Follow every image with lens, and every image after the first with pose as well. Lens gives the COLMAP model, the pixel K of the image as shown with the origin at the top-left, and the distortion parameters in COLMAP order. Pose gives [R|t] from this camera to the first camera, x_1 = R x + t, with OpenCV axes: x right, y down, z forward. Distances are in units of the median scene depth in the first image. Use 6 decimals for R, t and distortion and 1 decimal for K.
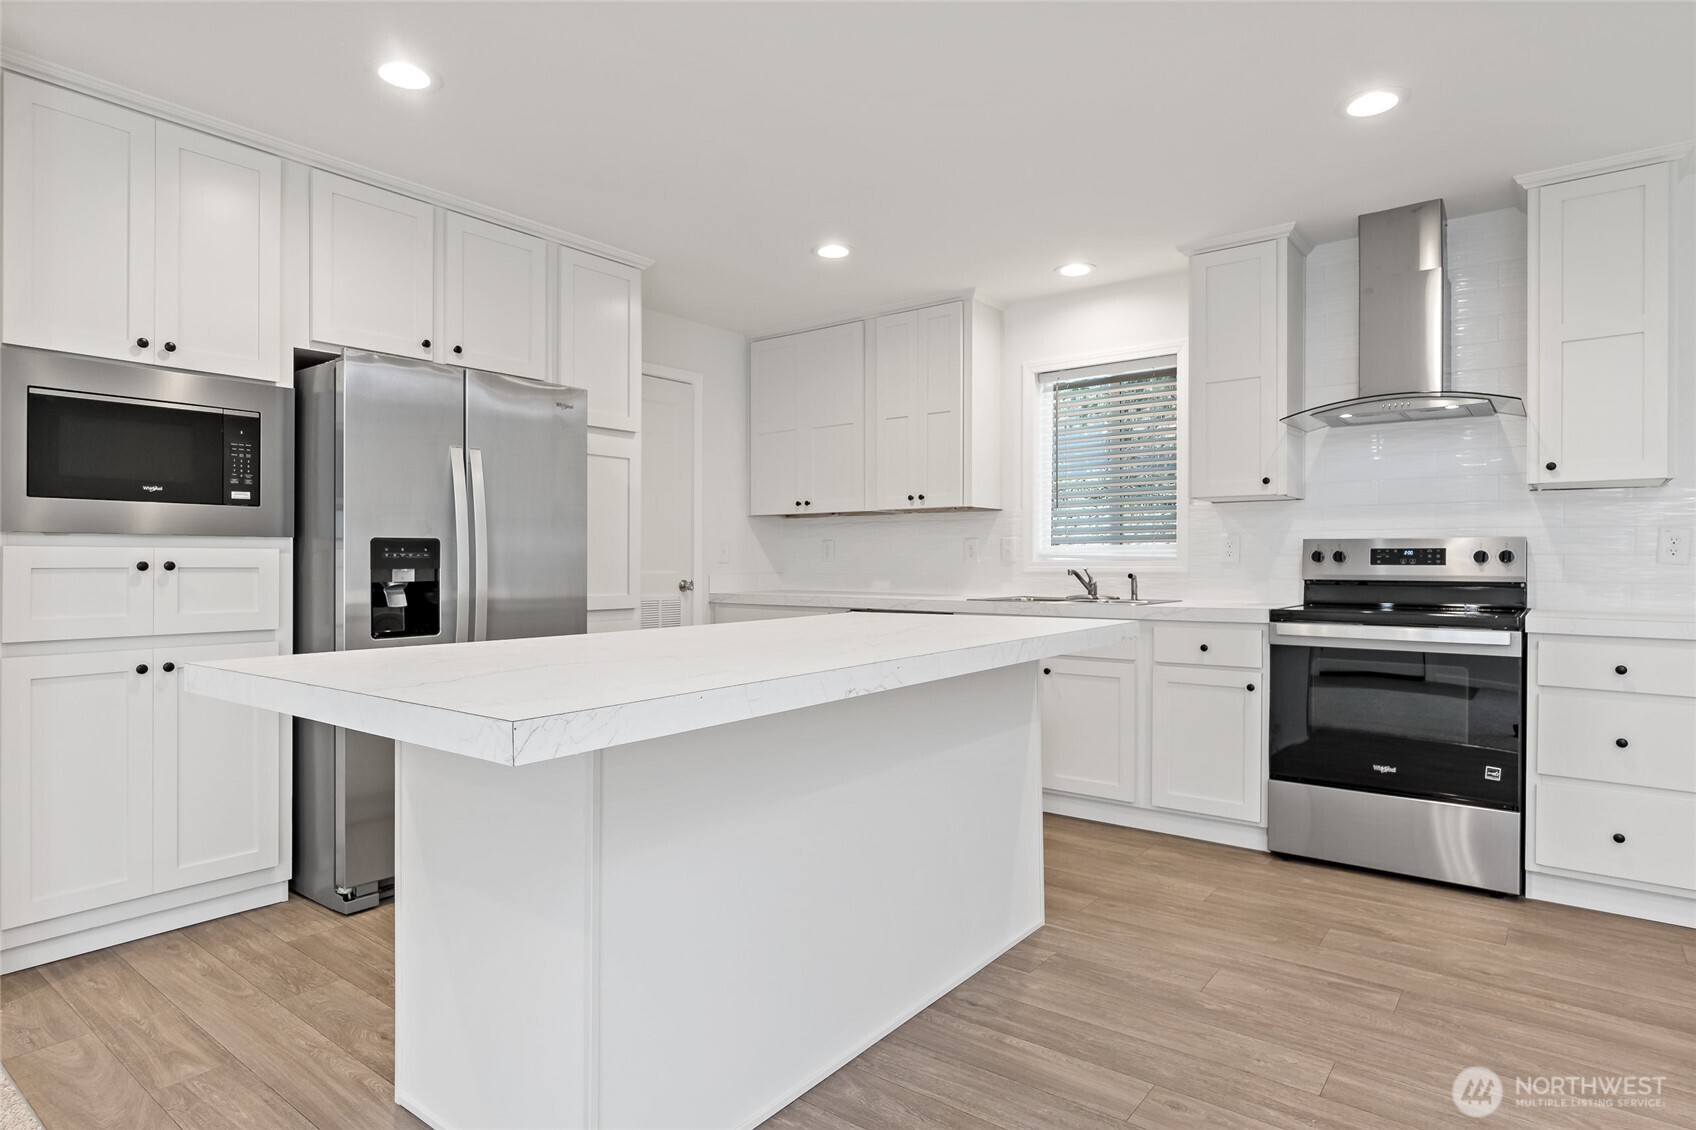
lens RADIAL K [[928.2, 0, 847.6], [0, 928.2, 564.2], [0, 0, 1]] dist [-0.016562, 0.010515]
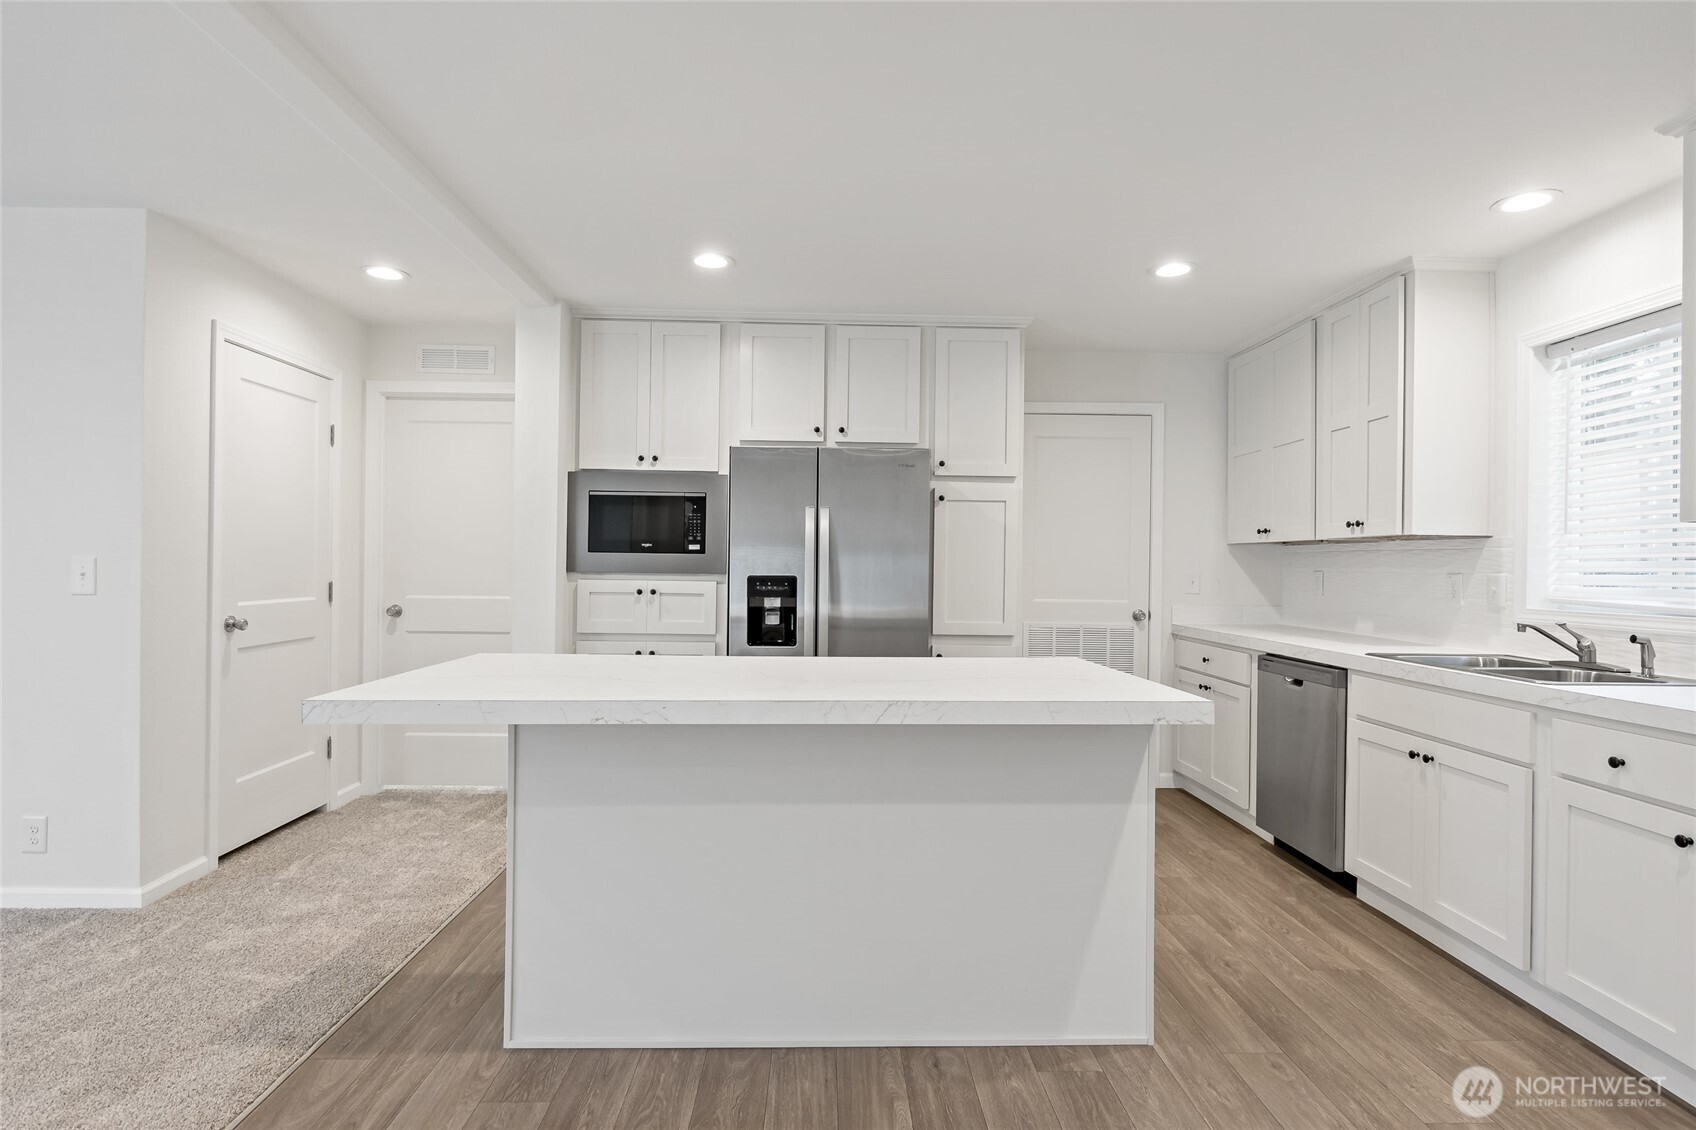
lens RADIAL K [[872.7, 0, 843.8], [0, 872.7, 565.4], [0, 0, 1]] dist [-0.009703, 0.005554]
pose [[0.632525, 0.006906, -0.774509, 0.534827], [-0.015754, 0.999868, -0.003950, -0.035208], [0.774379, 0.014701, 0.632551, 0.222902]]
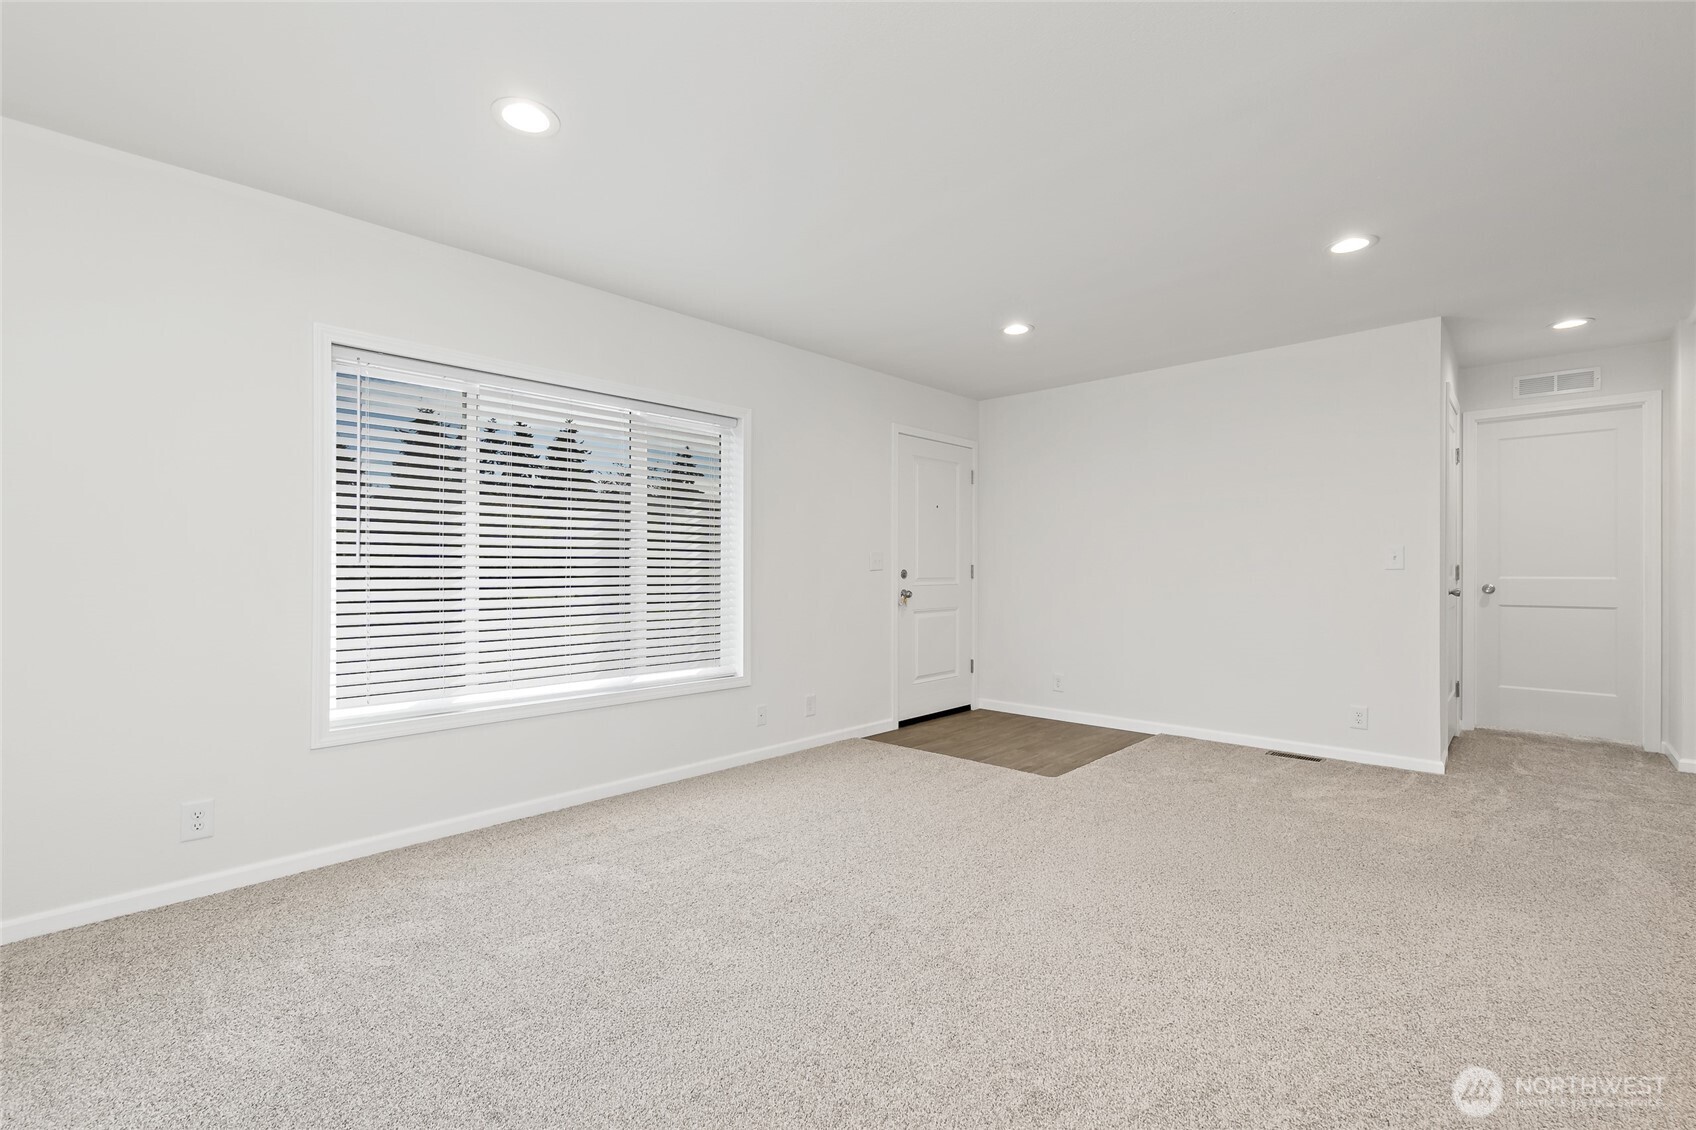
lens RADIAL K [[748.3, 0, 835.9], [0, 748.3, 565.2], [0, 0, 1]] dist [-0.004485, 0.000899]
pose [[-0.094034, -0.001841, -0.995567, 0.643020], [-0.002990, 0.999994, -0.001567, 0.000931], [0.995564, 0.002829, -0.094039, -0.600272]]
